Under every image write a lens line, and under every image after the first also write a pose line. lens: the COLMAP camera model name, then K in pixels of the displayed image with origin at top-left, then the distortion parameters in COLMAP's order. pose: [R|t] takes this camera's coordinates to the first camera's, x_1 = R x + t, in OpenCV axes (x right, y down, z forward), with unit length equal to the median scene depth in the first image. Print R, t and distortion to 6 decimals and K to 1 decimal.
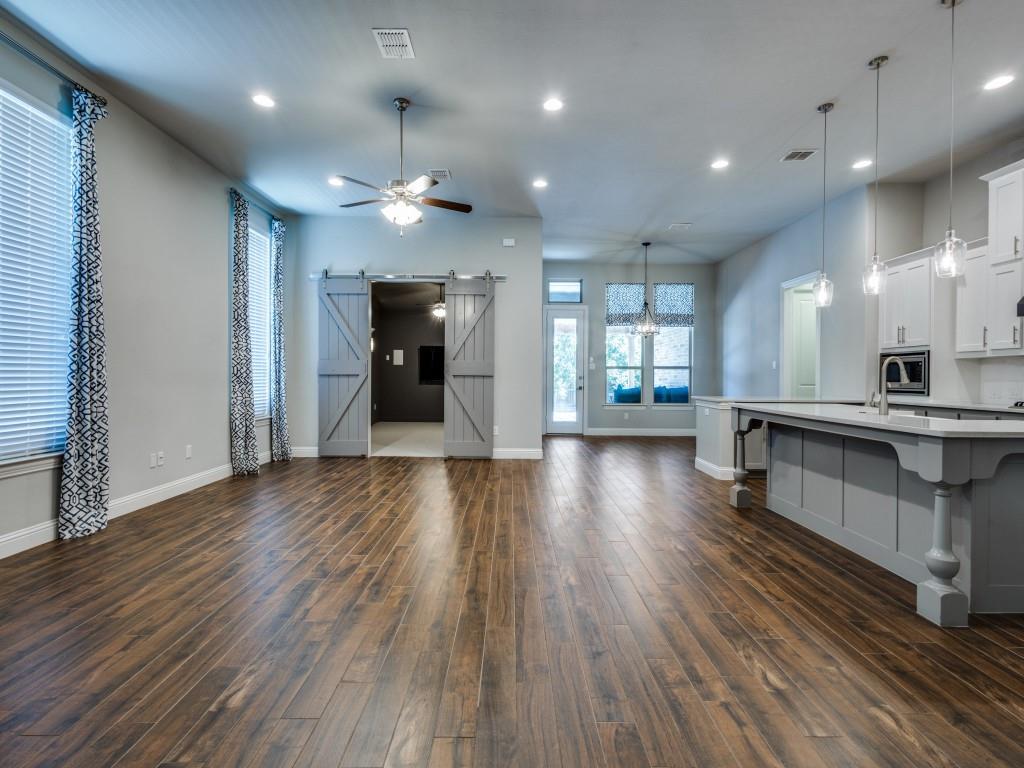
lens RADIAL K [[472.5, 0, 510.6], [0, 472.5, 378.6], [0, 0, 1]] dist [0.009751, -0.001316]
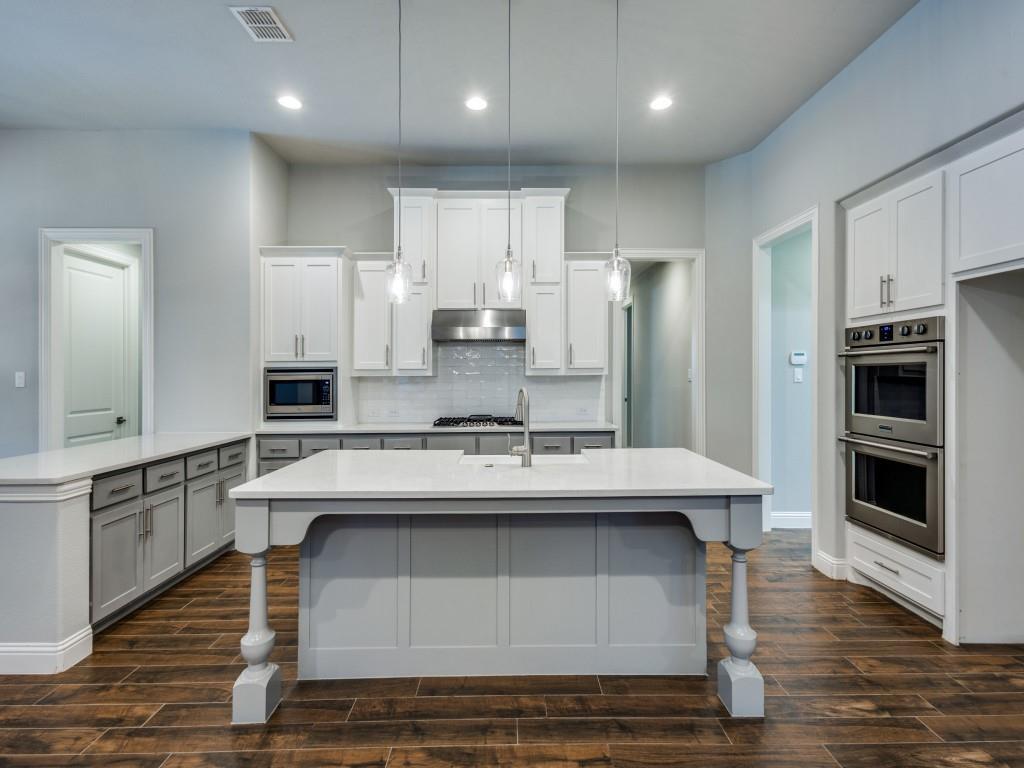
lens RADIAL K [[472.4, 0, 517.3], [0, 472.4, 374.3], [0, 0, 1]] dist [0.008688, -0.000846]
pose [[-0.012993, -0.007456, 0.999888, 0.038475], [0.010877, 0.999912, 0.007598, -0.065727], [-0.999856, 0.010975, -0.012911, 0.915579]]
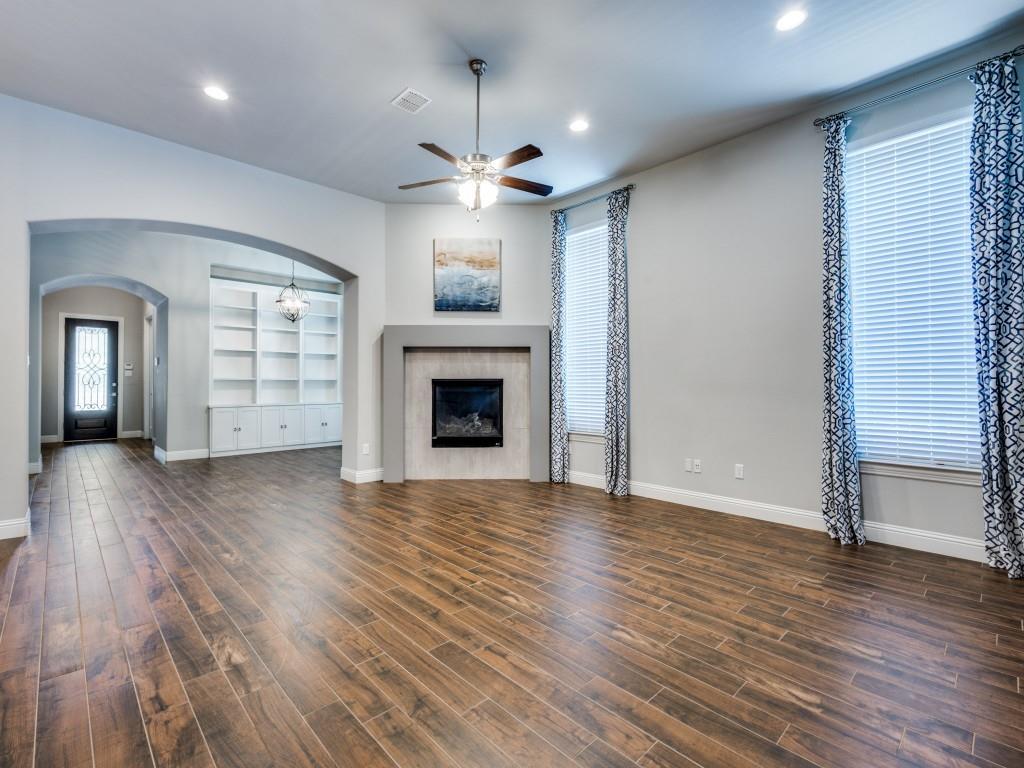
lens RADIAL K [[472.5, 0, 510.6], [0, 472.5, 378.6], [0, 0, 1]] dist [0.009751, -0.001316]
pose [[-0.724801, -0.013690, -0.688822, 0.332656], [-0.009640, 0.999906, -0.009730, -0.010059], [0.688891, -0.000412, -0.724865, 1.776861]]
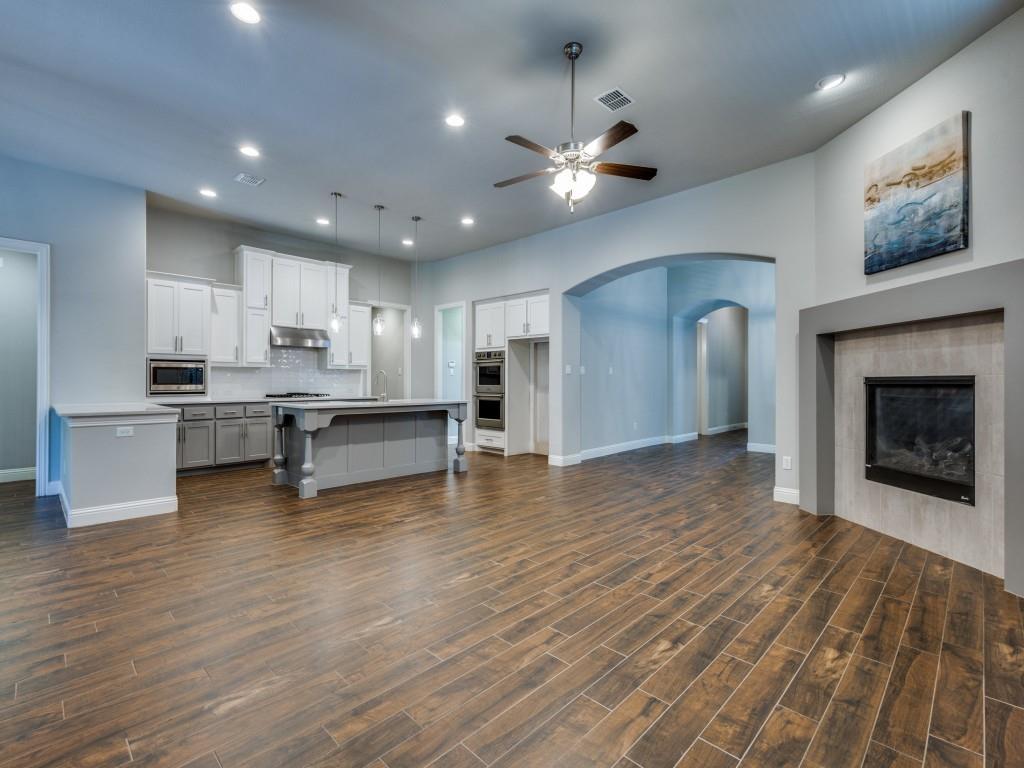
lens RADIAL K [[472.5, 0, 510.6], [0, 472.5, 378.6], [0, 0, 1]] dist [0.009751, -0.001316]
pose [[-0.711992, -0.004223, 0.702175, -0.777962], [-0.003281, 0.999991, 0.002687, -0.019061], [-0.702180, -0.000391, -0.711999, 1.770785]]
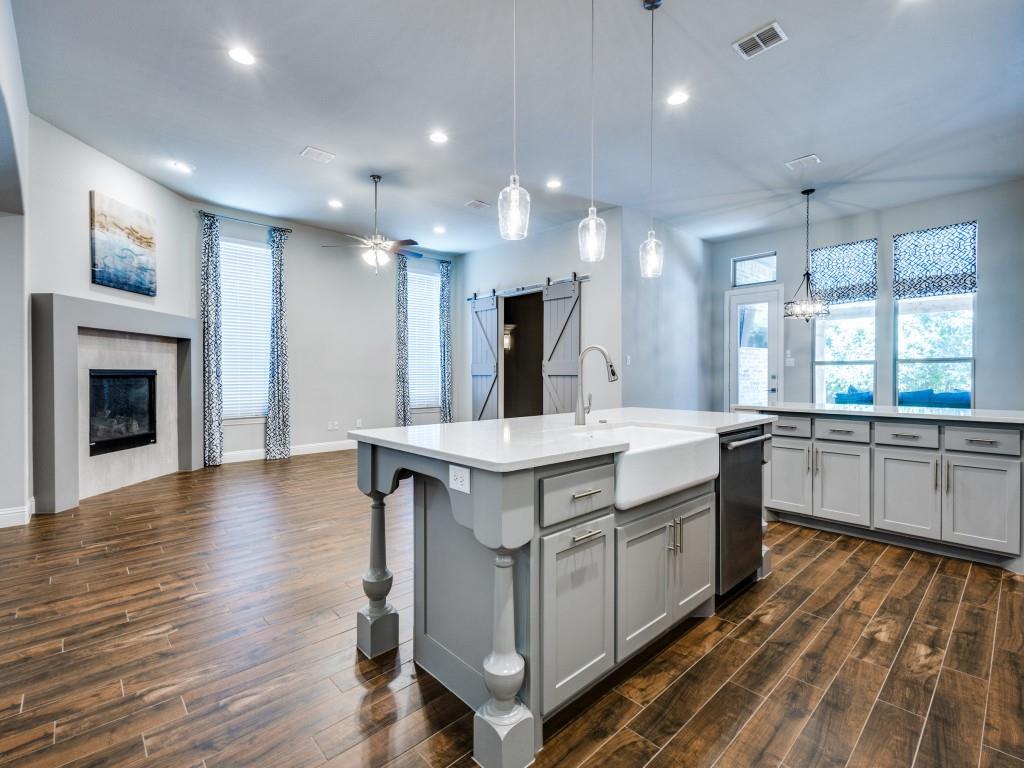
lens RADIAL K [[472.5, 0, 510.6], [0, 472.5, 378.6], [0, 0, 1]] dist [0.009751, -0.001316]
pose [[0.678046, -0.001482, -0.735018, 1.120485], [0.000384, 0.999999, -0.001662, 0.005413], [0.735020, 0.000845, 0.678045, 0.379588]]
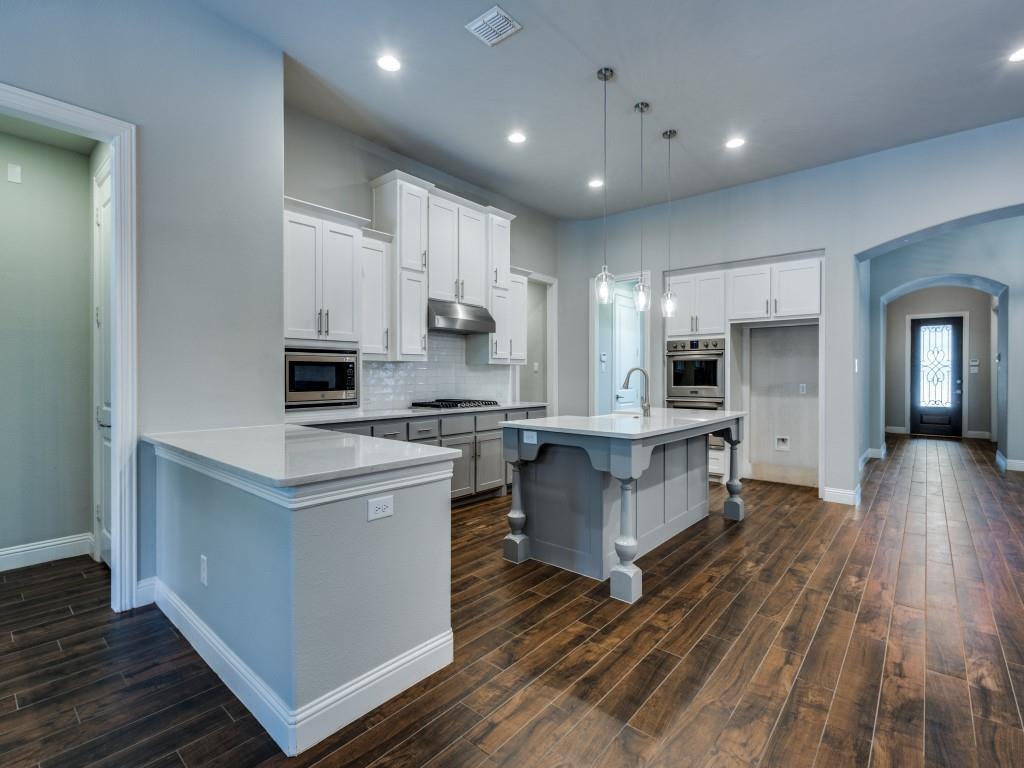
lens RADIAL K [[479.5, 0, 511.0], [0, 479.5, 378.3], [0, 0, 1]] dist [0.000750, -0.000693]
pose [[-0.755236, -0.011175, 0.655357, 0.232073], [-0.002677, 0.999899, 0.013966, -0.030467], [-0.655447, 0.008793, -0.755190, 1.901117]]
